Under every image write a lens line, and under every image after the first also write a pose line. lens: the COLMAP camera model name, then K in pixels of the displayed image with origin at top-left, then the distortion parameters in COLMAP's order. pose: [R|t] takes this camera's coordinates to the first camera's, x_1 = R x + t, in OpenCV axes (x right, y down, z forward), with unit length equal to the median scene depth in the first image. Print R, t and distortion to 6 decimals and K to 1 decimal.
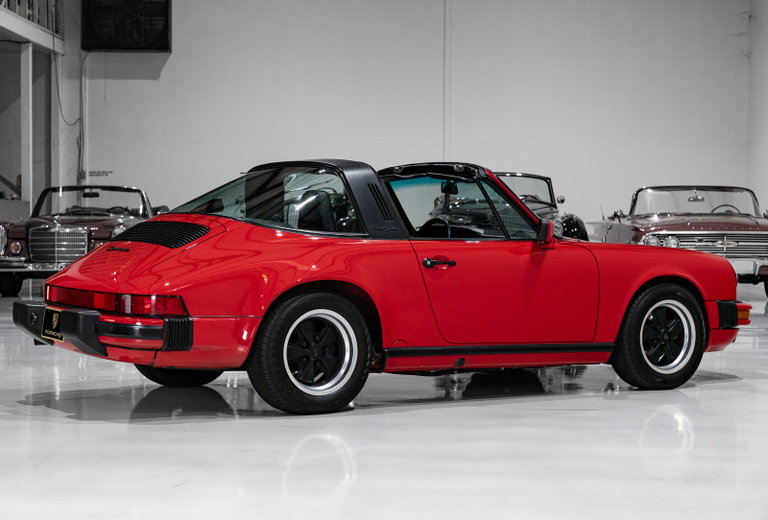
lens RADIAL K [[1451.5, 0, 383.9], [0, 1451.5, 258.5], [0, 0, 1]] dist [-0.033669, 0.000000]
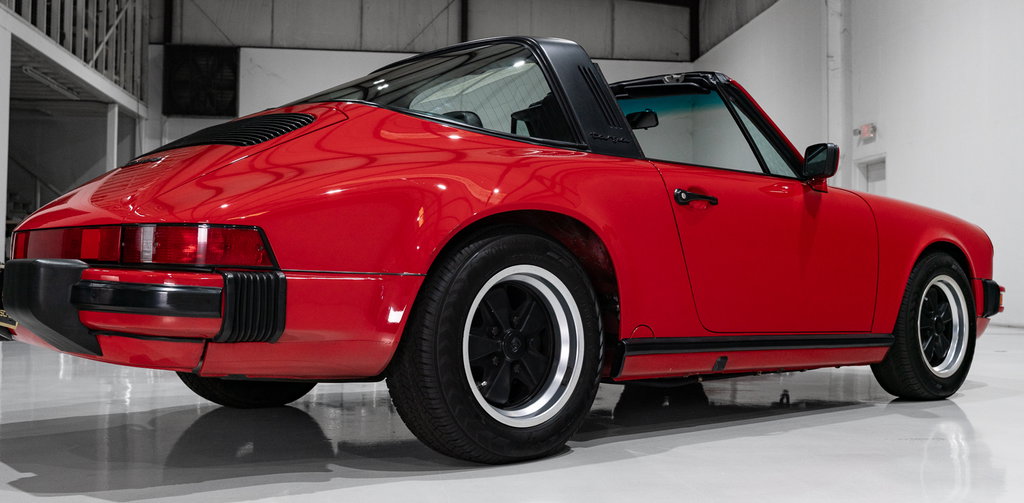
lens RADIAL K [[999.1, 0, 522.1], [0, 999.1, 234.5], [0, 0, 1]] dist [-0.027119, 0.000000]
pose [[0.990982, 0.006602, 0.133832, -0.092847], [0.002326, 0.997788, -0.066443, 0.047622], [-0.133974, 0.066155, 0.988774, 0.623562]]
